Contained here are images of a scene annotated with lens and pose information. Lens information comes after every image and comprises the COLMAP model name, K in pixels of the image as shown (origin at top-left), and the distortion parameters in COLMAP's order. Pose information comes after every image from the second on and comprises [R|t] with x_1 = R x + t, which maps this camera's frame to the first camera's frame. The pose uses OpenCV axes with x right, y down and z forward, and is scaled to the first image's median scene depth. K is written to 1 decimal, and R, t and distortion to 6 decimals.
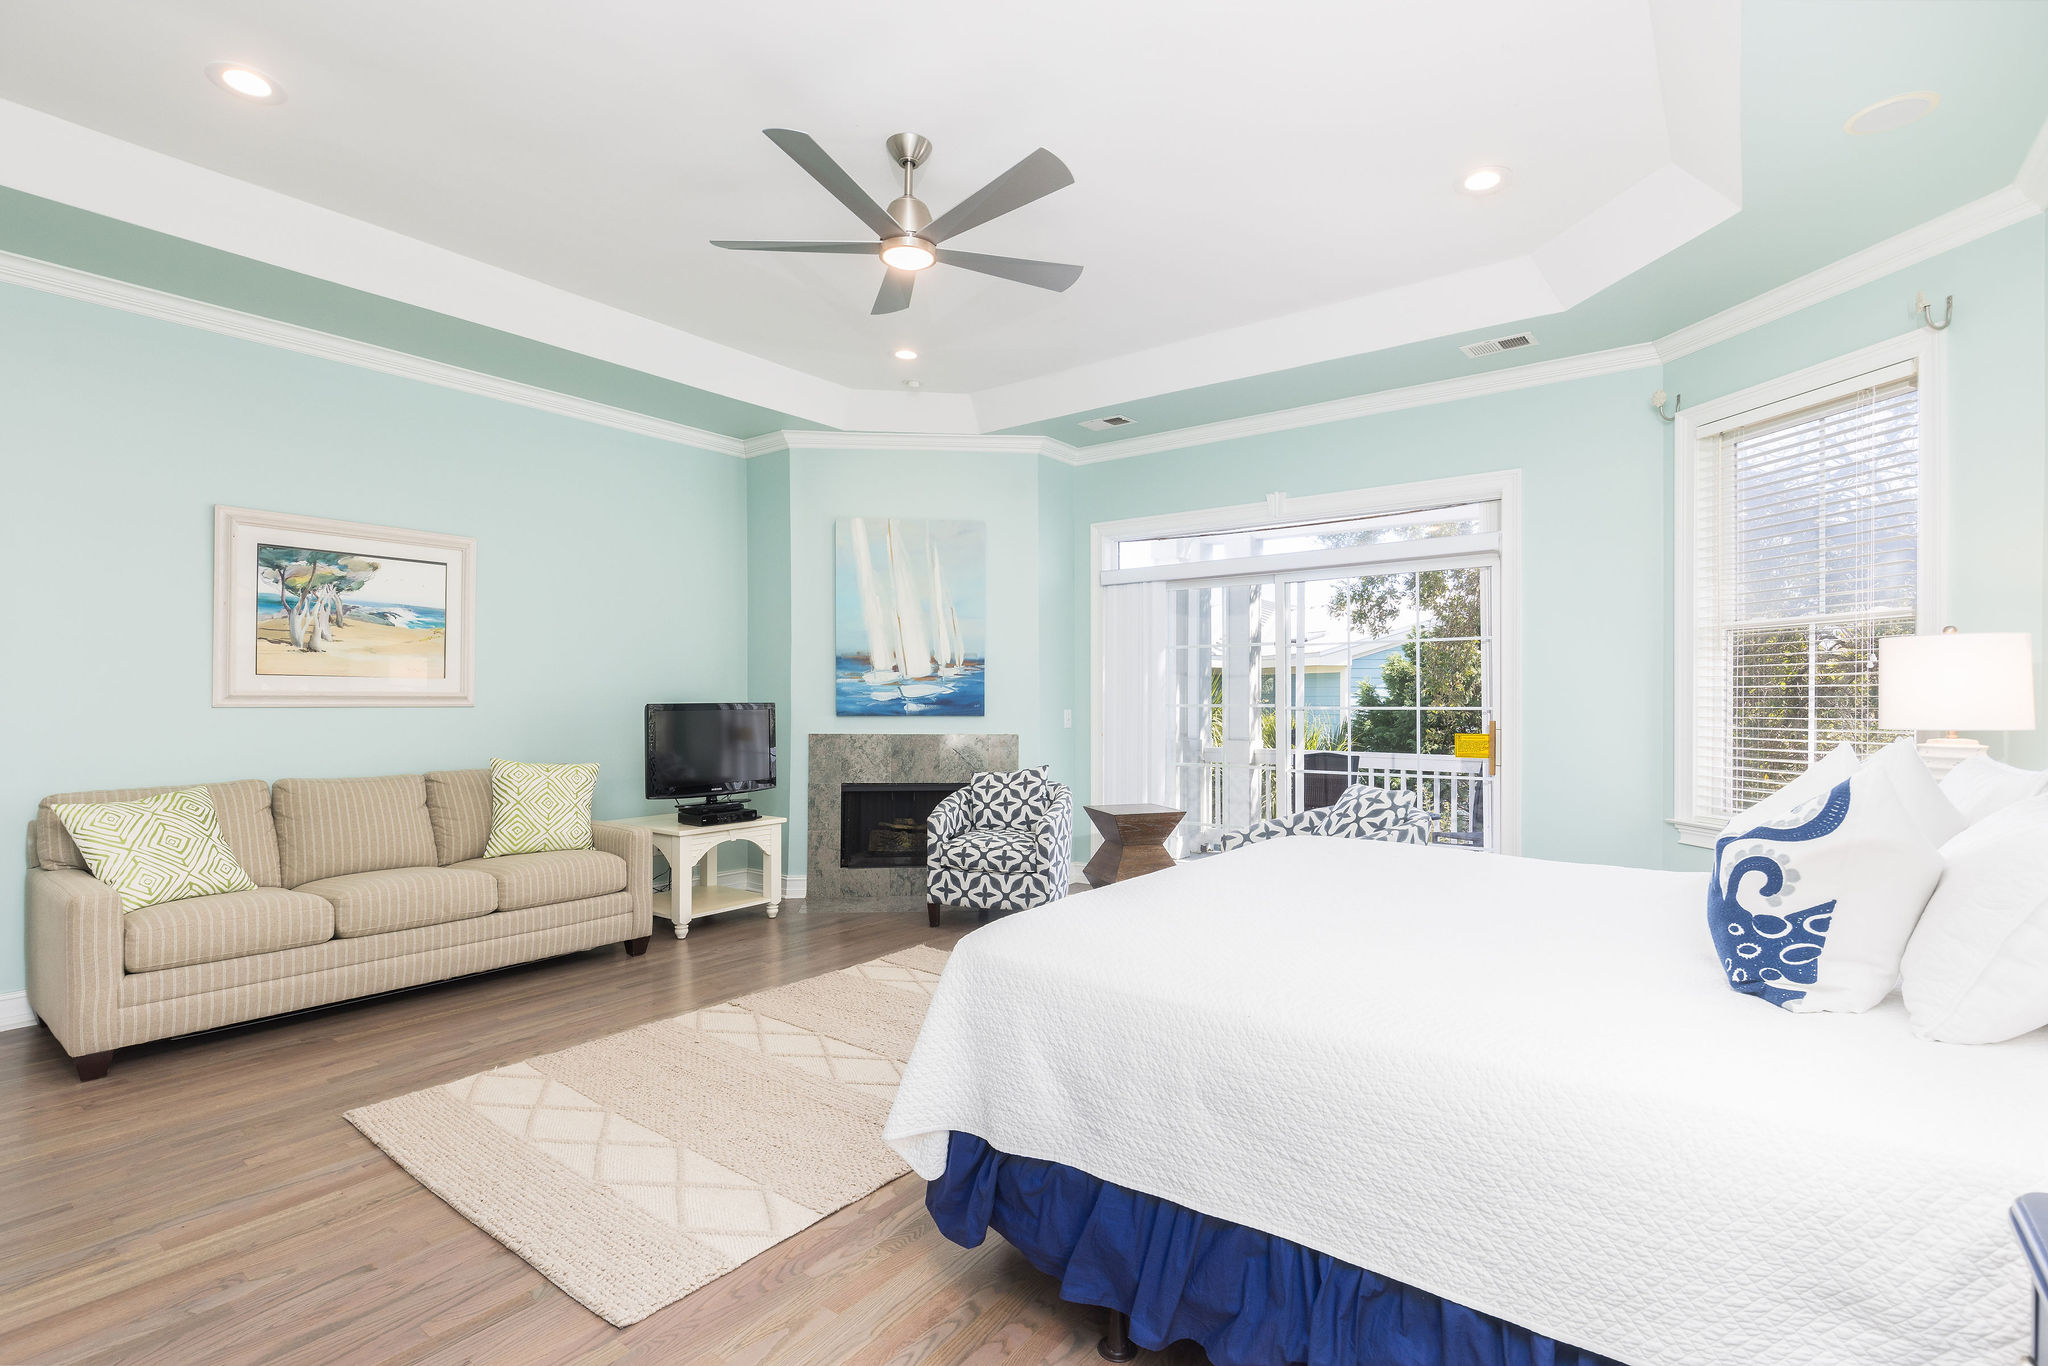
lens RADIAL K [[965.4, 0, 1030.5], [0, 965.4, 695.3], [0, 0, 1]] dist [0.004743, -0.000766]
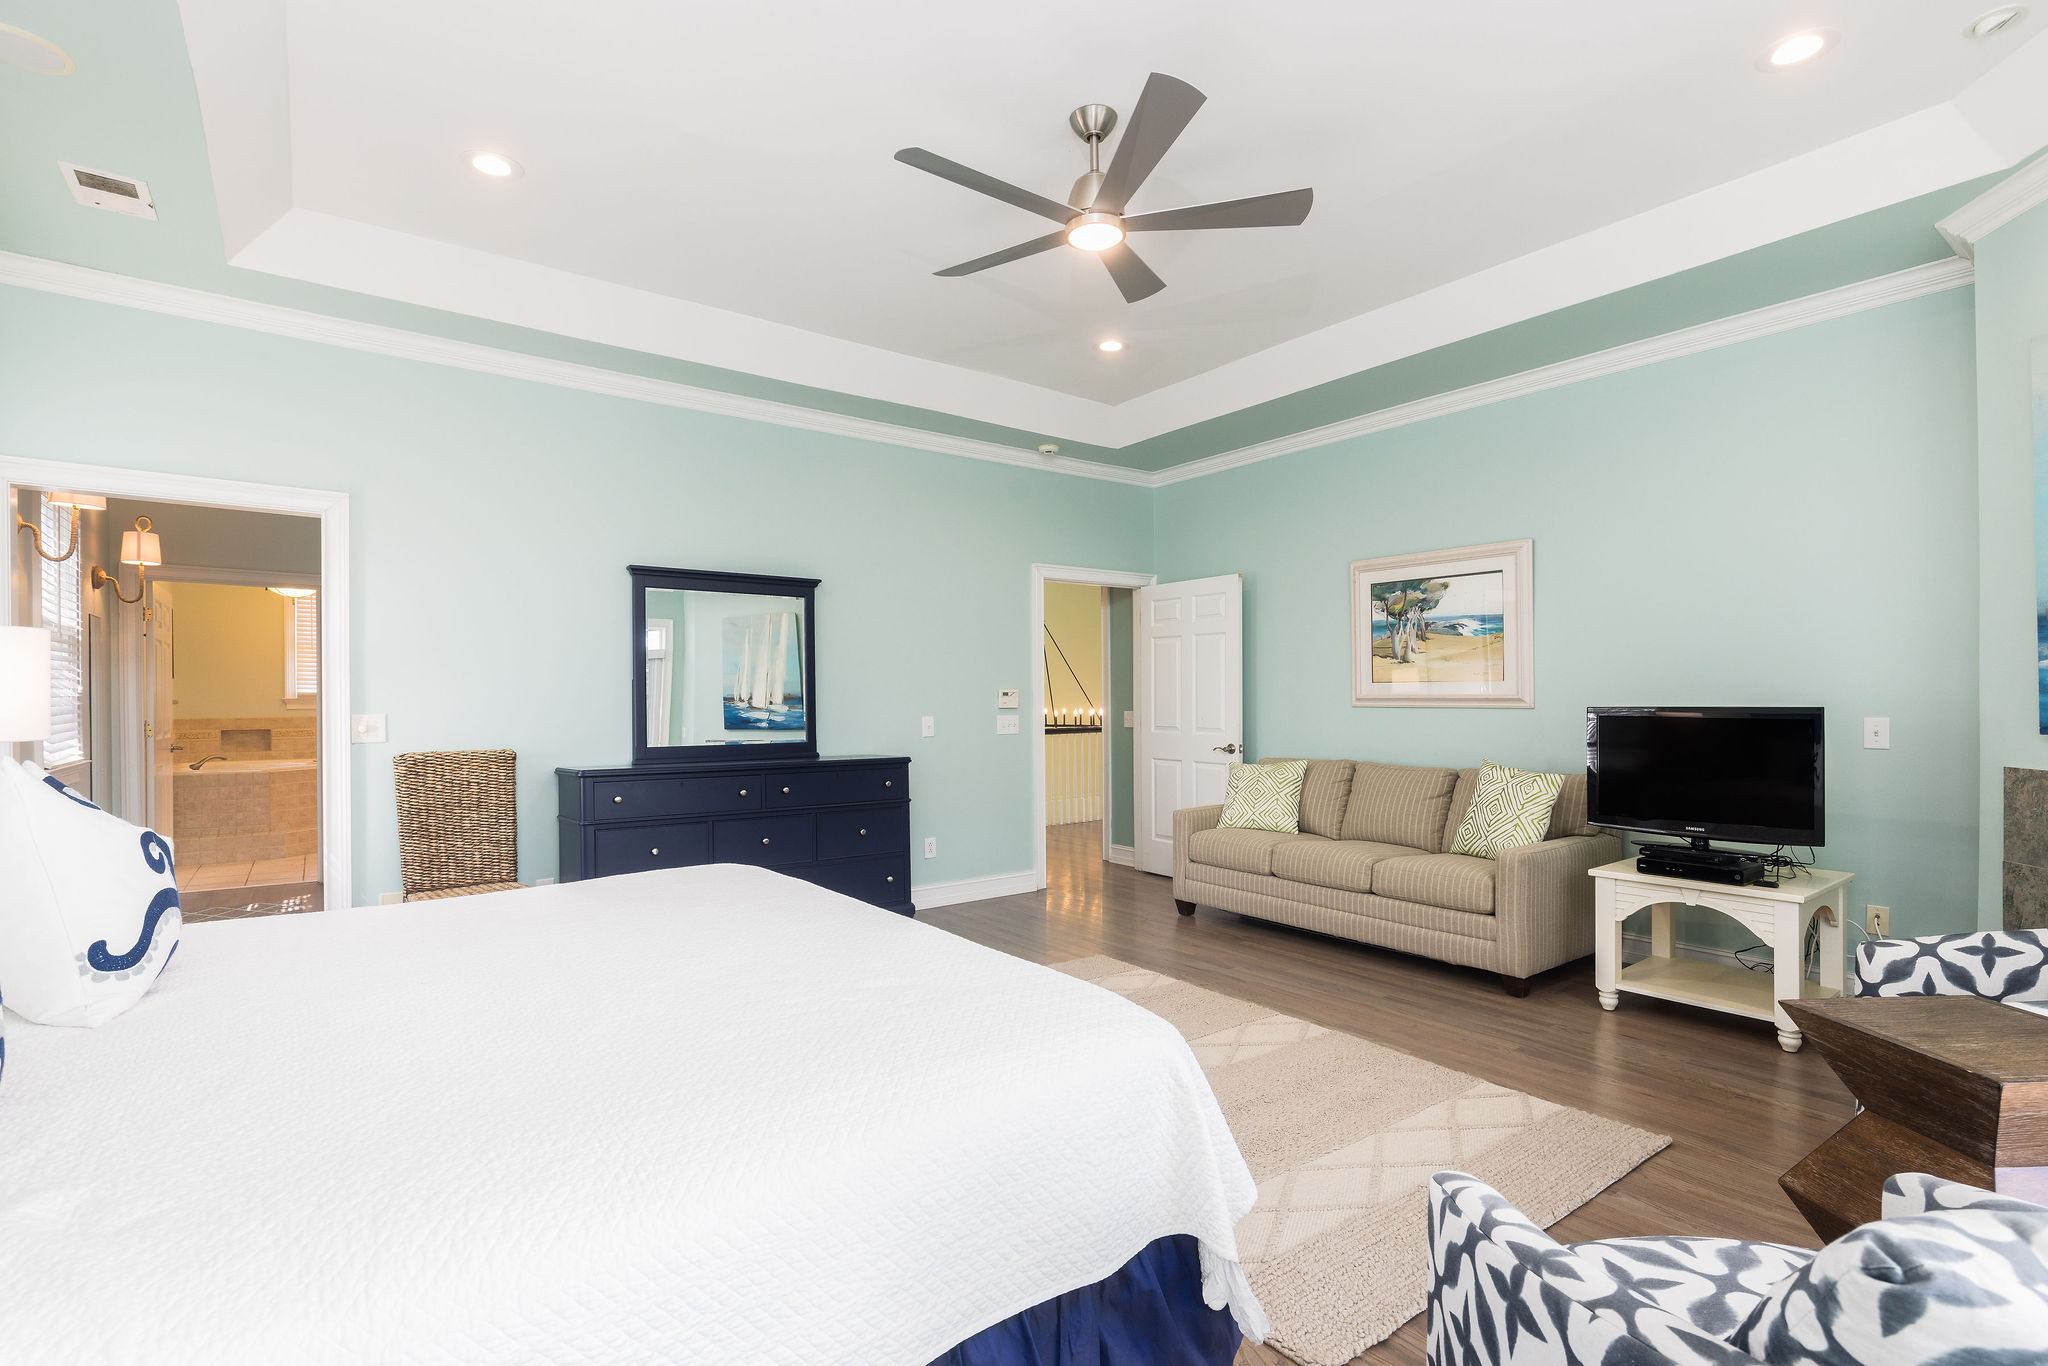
lens RADIAL K [[965.4, 0, 1025.8], [0, 965.4, 690.7], [0, 0, 1]] dist [0.004743, -0.000766]
pose [[-0.272800, -0.010861, -0.962009, 0.567472], [0.002302, 0.999926, -0.011942, 0.004393], [0.962068, -0.005472, -0.272755, 0.843109]]
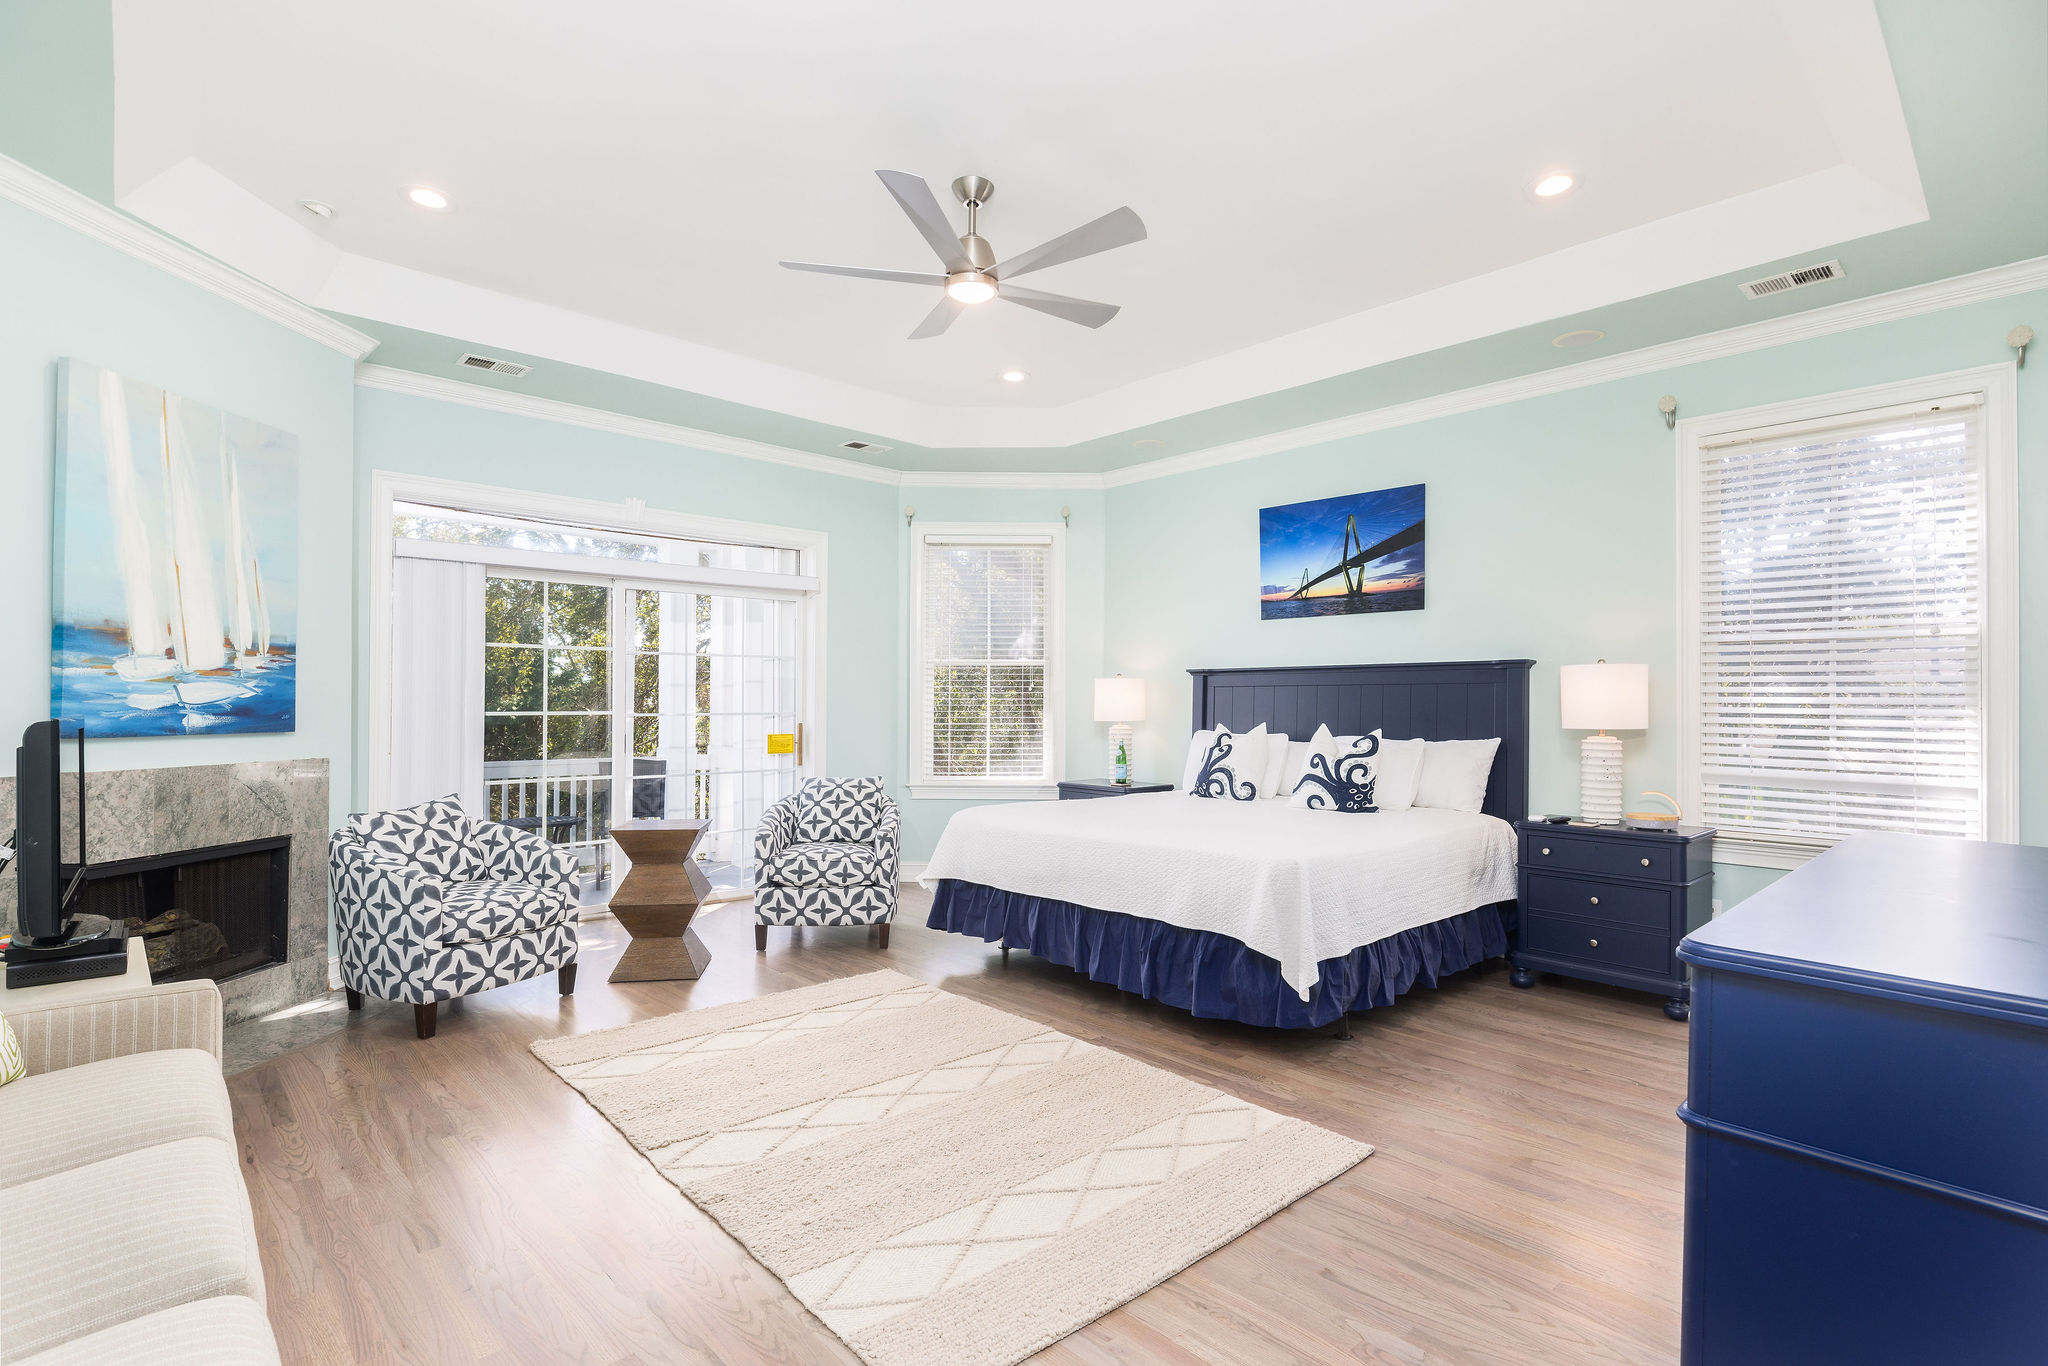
lens RADIAL K [[979.6, 0, 1020.3], [0, 979.6, 700.0], [0, 0, 1]] dist [-0.024734, 0.000358]
pose [[0.171369, 0.003908, 0.985199, -0.834970], [-0.007284, 0.999970, -0.002699, -0.003030], [-0.985180, -0.006714, 0.171393, 0.548330]]
